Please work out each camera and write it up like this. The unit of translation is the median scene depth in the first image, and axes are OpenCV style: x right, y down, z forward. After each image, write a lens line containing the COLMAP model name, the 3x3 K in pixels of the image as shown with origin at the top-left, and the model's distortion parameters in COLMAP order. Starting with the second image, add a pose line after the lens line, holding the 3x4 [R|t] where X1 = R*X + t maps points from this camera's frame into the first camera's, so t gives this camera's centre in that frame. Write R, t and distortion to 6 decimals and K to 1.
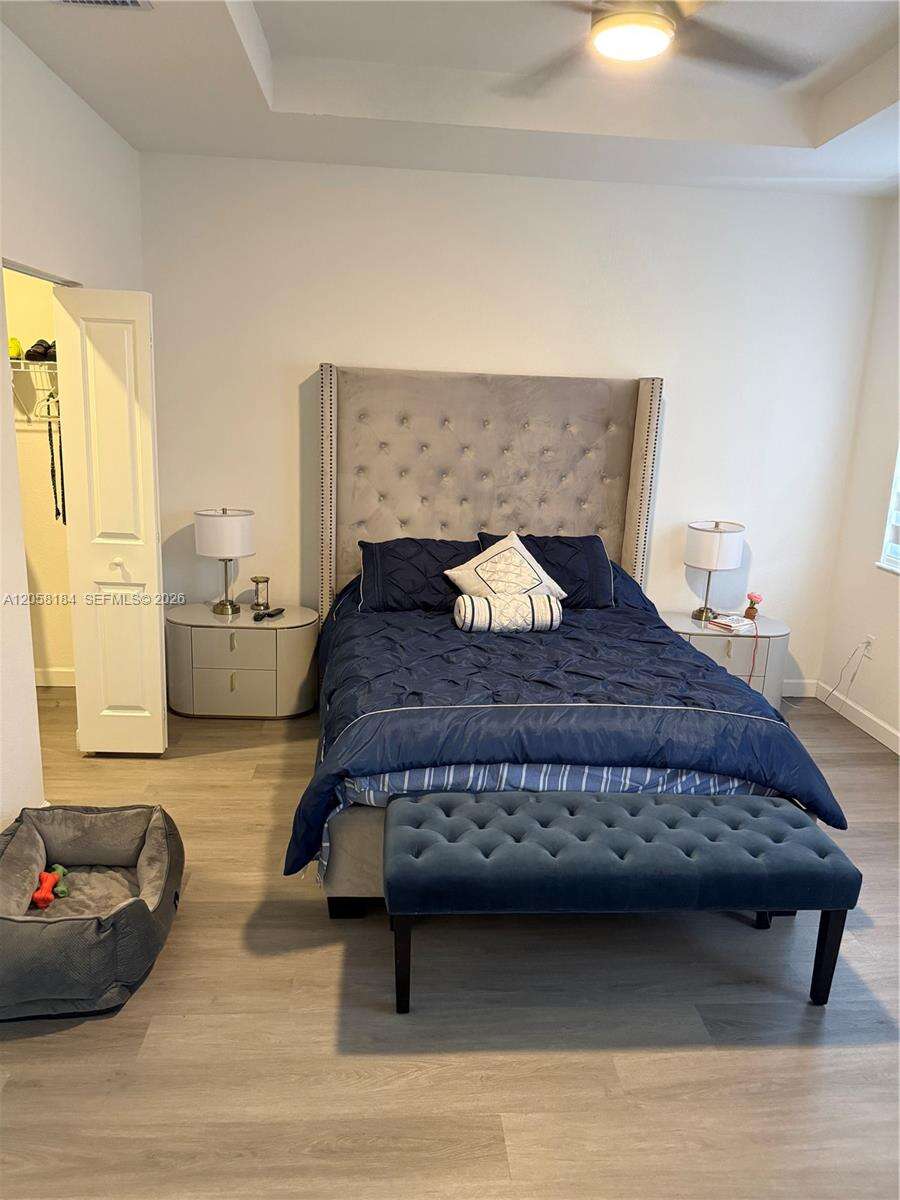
lens RADIAL K [[847.4, 0, 452.4], [0, 847.4, 601.5], [0, 0, 1]] dist [0.021494, -0.035752]
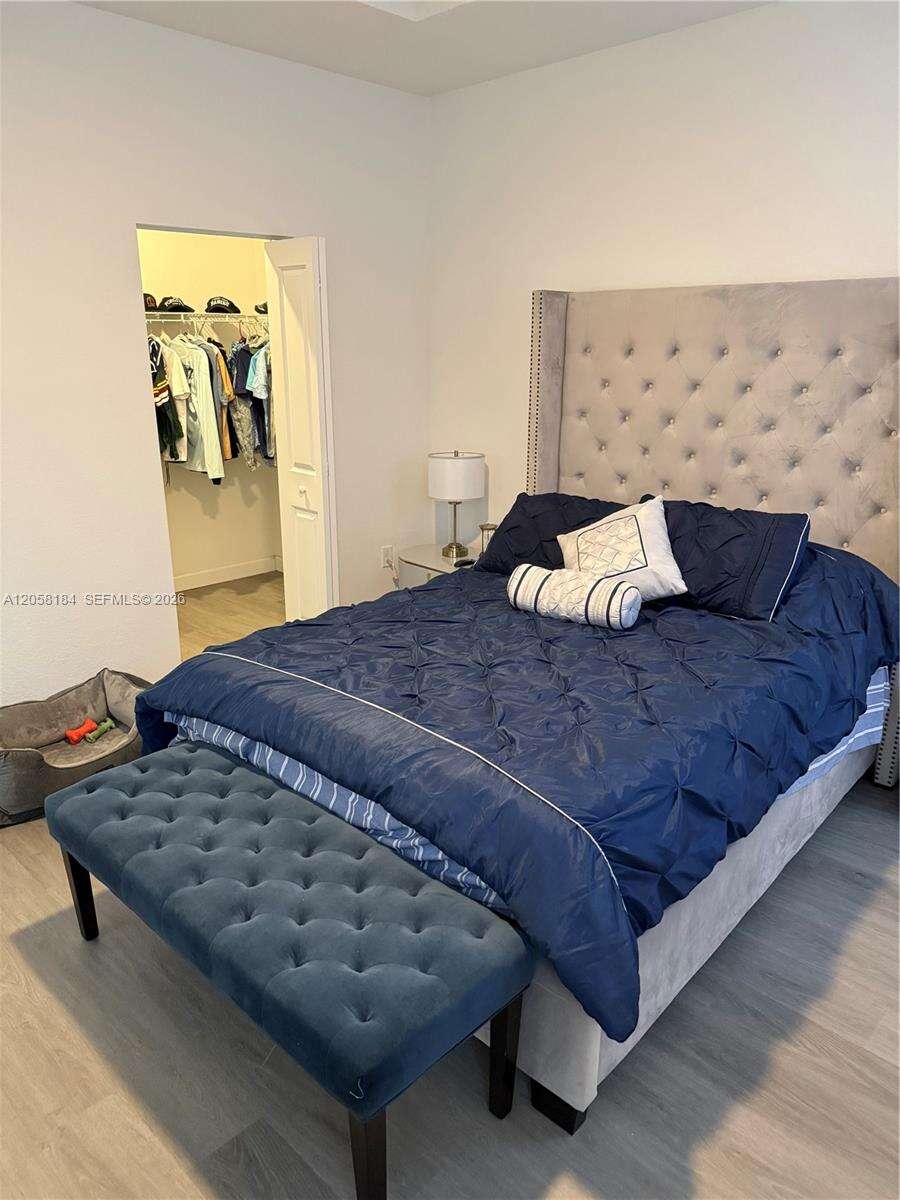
lens RADIAL K [[847.4, 0, 448.5], [0, 847.4, 598.5], [0, 0, 1]] dist [0.021494, -0.035752]
pose [[0.659818, 0.173161, -0.731201, 0.466997], [-0.142487, 0.984263, 0.104514, -0.041200], [0.737792, 0.035226, 0.674108, 0.328194]]
